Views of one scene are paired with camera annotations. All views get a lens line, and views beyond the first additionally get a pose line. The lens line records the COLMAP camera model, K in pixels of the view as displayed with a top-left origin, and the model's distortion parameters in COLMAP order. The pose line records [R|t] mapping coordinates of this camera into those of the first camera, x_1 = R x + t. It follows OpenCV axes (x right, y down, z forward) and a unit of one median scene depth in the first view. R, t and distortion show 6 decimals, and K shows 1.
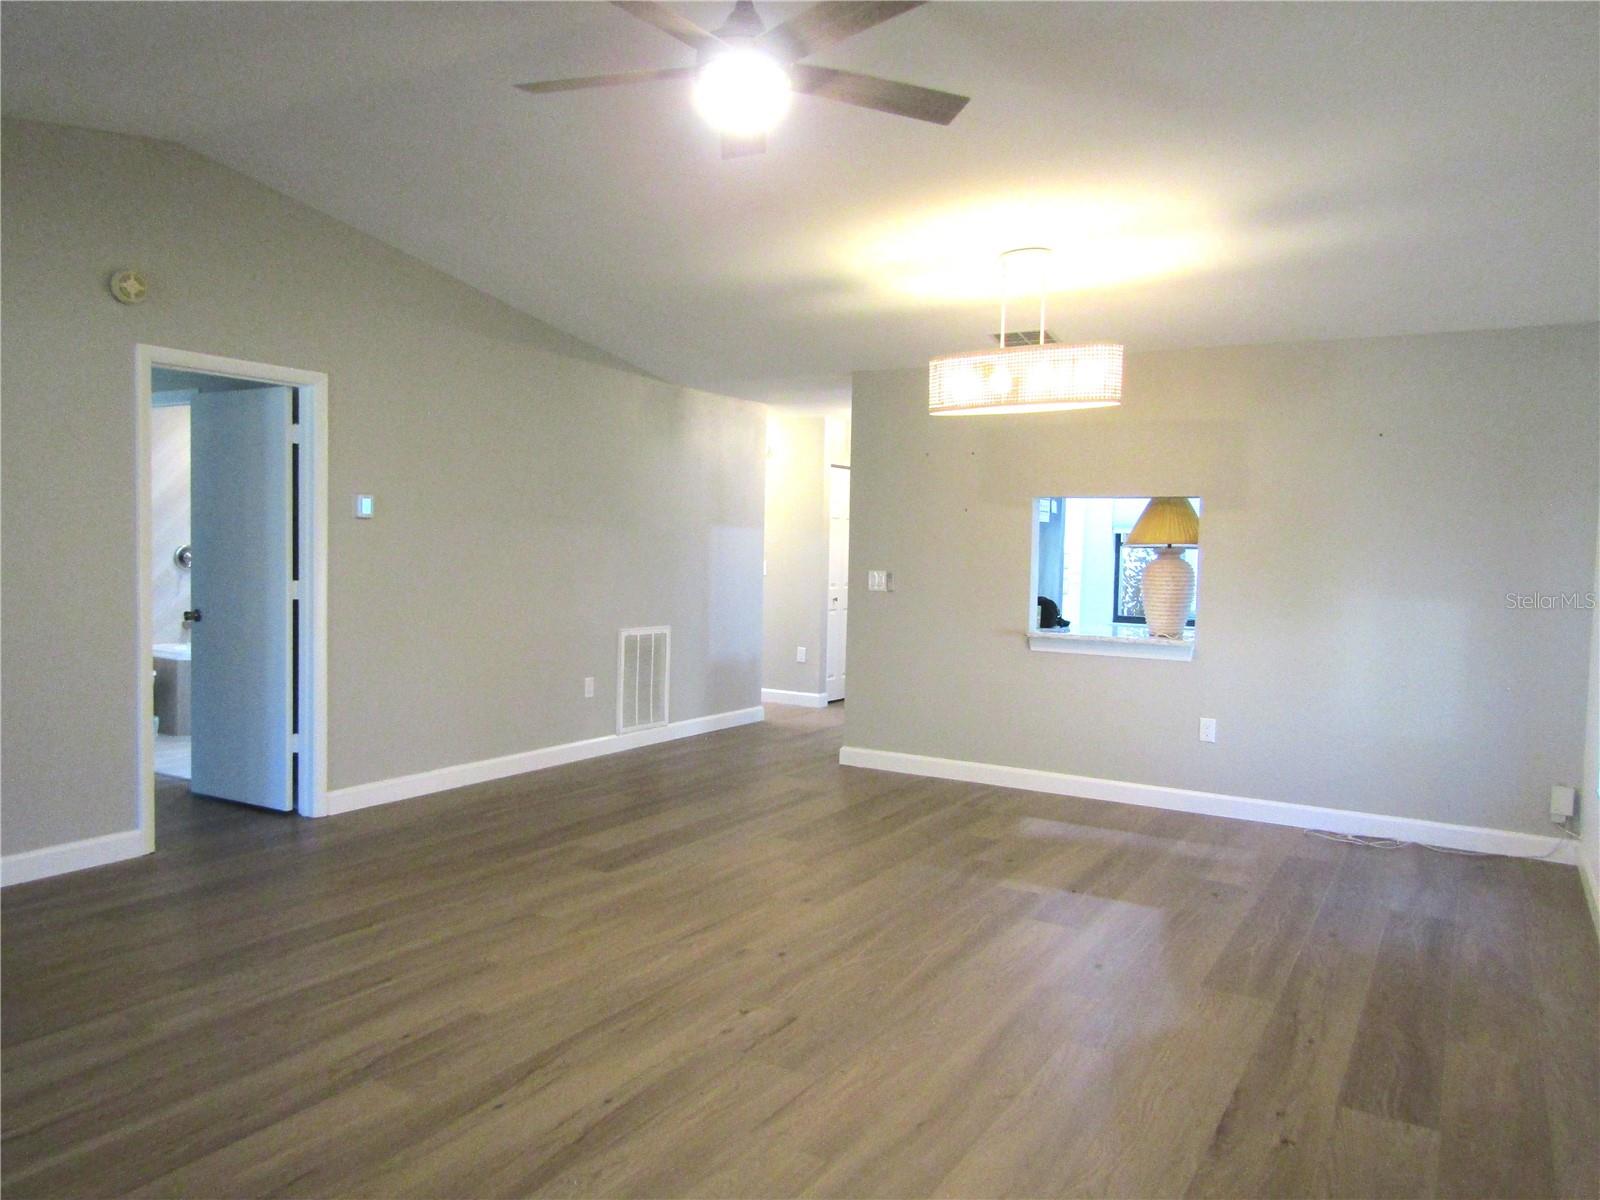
lens RADIAL K [[1138.7, 0, 800.0], [0, 1138.7, 600.0], [0, 0, 1]] dist [-0.006818, -0.000703]
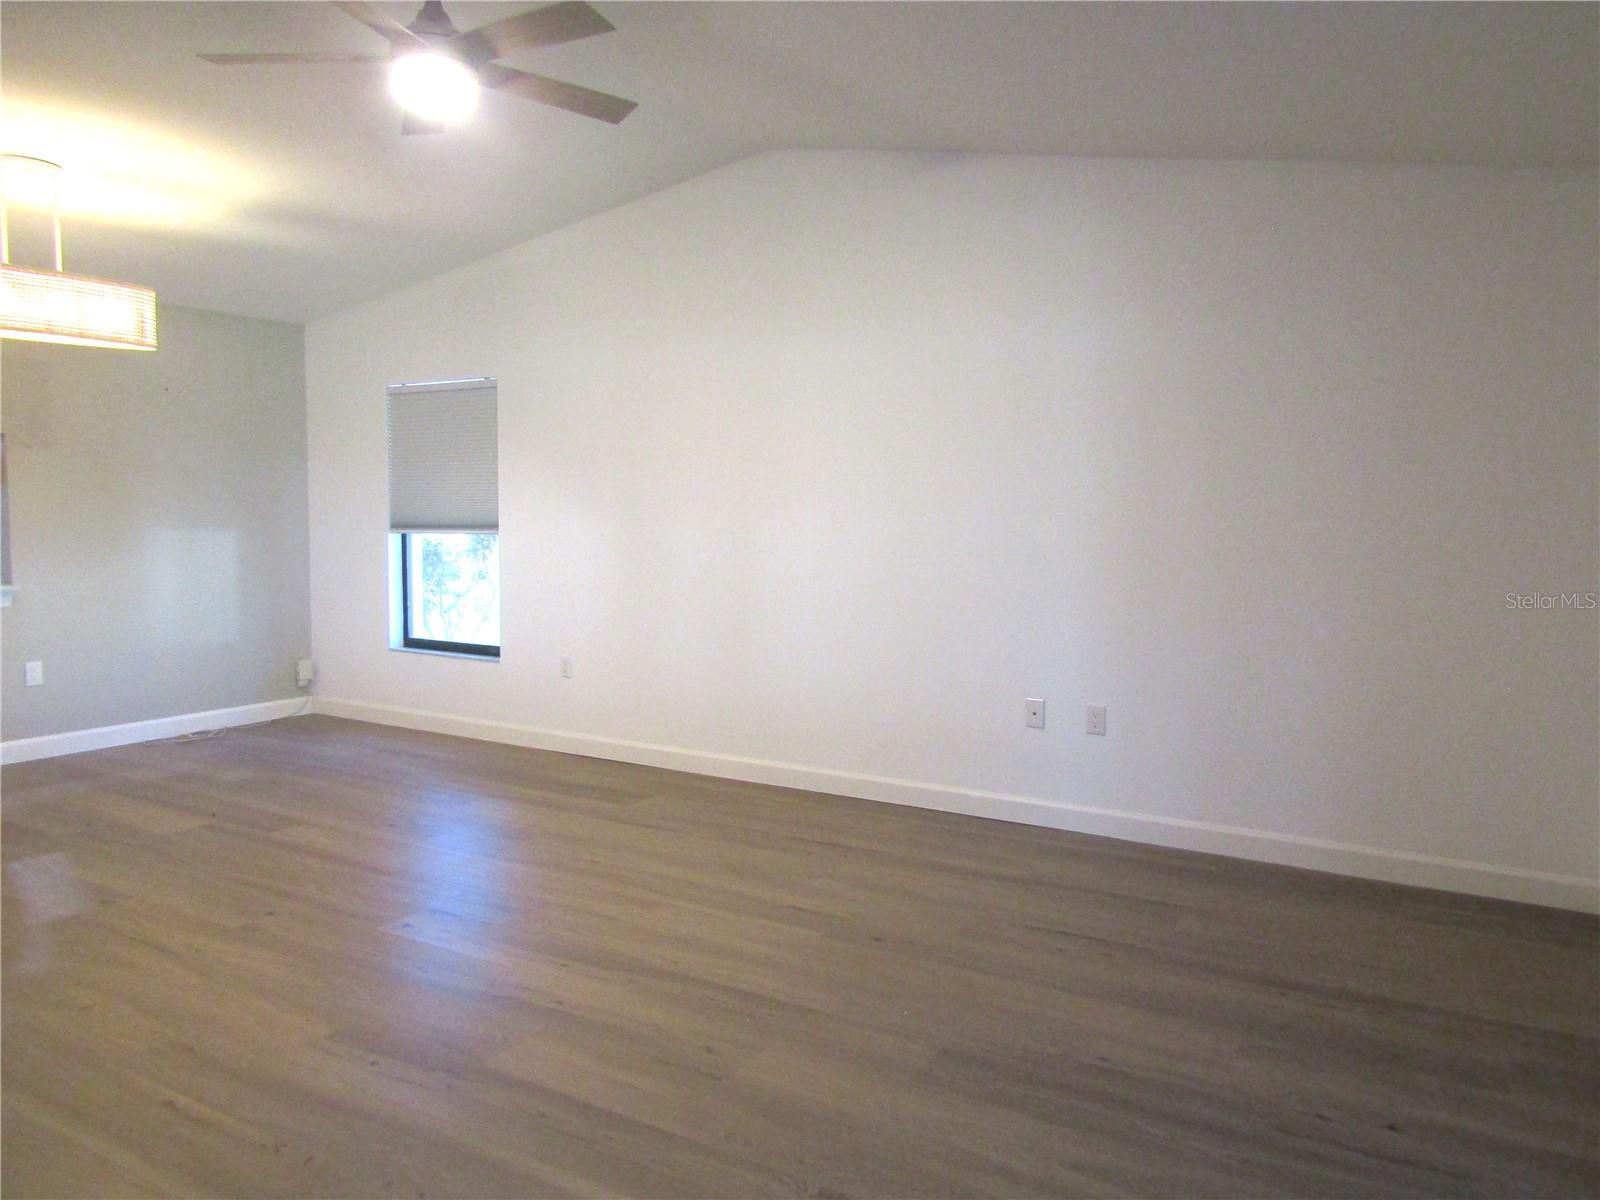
lens RADIAL K [[1138.7, 0, 800.0], [0, 1138.7, 600.0], [0, 0, 1]] dist [-0.006818, -0.000703]
pose [[0.010070, -0.106897, 0.994219, -0.759380], [0.037428, 0.993613, 0.106453, -0.035248], [-0.999249, 0.036140, 0.014007, 0.413831]]
